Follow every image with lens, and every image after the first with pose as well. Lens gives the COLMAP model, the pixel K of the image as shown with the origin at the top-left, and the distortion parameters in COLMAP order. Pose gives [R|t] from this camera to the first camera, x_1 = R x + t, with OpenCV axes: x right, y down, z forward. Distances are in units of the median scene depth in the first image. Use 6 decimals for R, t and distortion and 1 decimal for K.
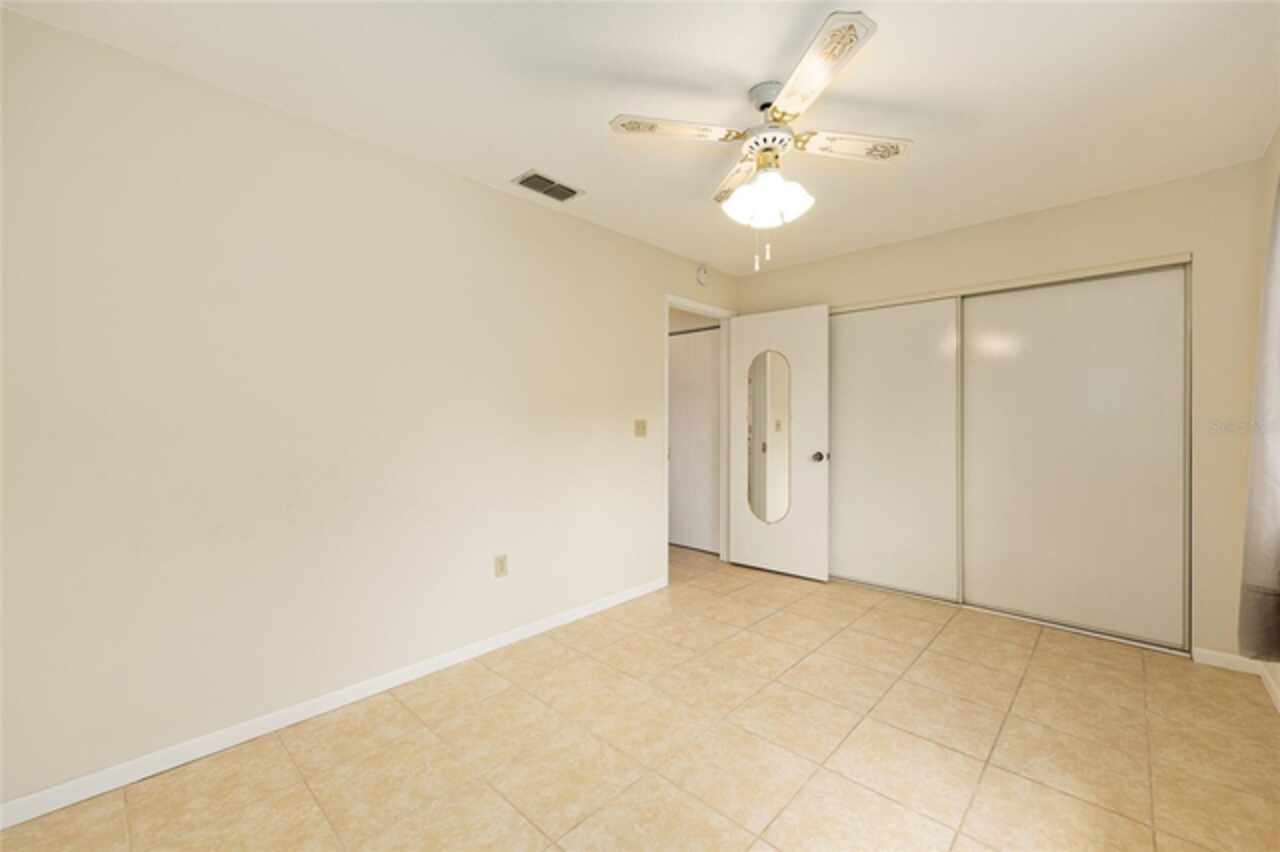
lens RADIAL K [[514.0, 0, 639.9], [0, 514.0, 423.0], [0, 0, 1]] dist [0.003018, 0.000281]
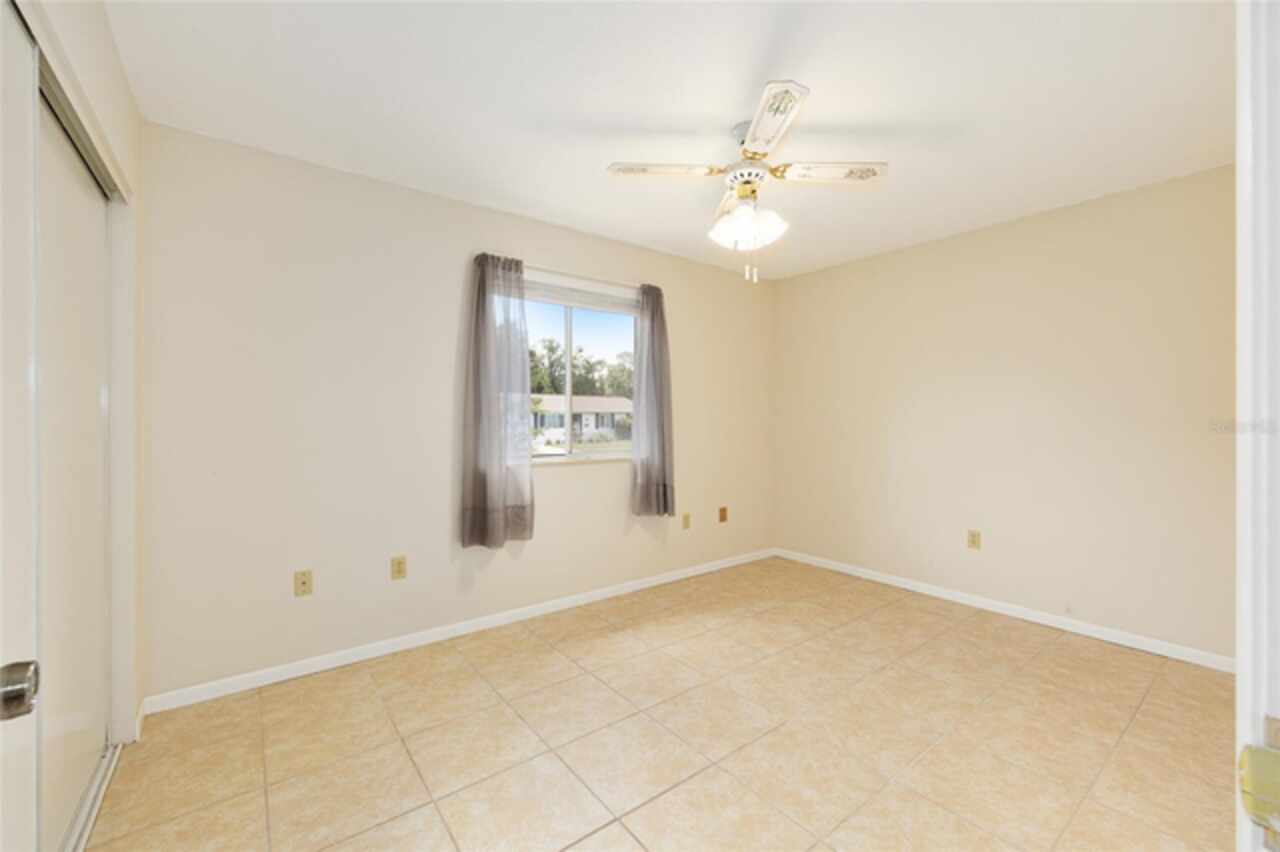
lens RADIAL K [[514.0, 0, 640.0], [0, 514.0, 422.7], [0, 0, 1]] dist [0.003018, 0.000281]
pose [[-0.987994, 0.000481, 0.154490, 0.270834], [0.002050, 0.999948, 0.009995, -0.010003], [-0.154477, 0.010192, -0.987944, 1.900772]]
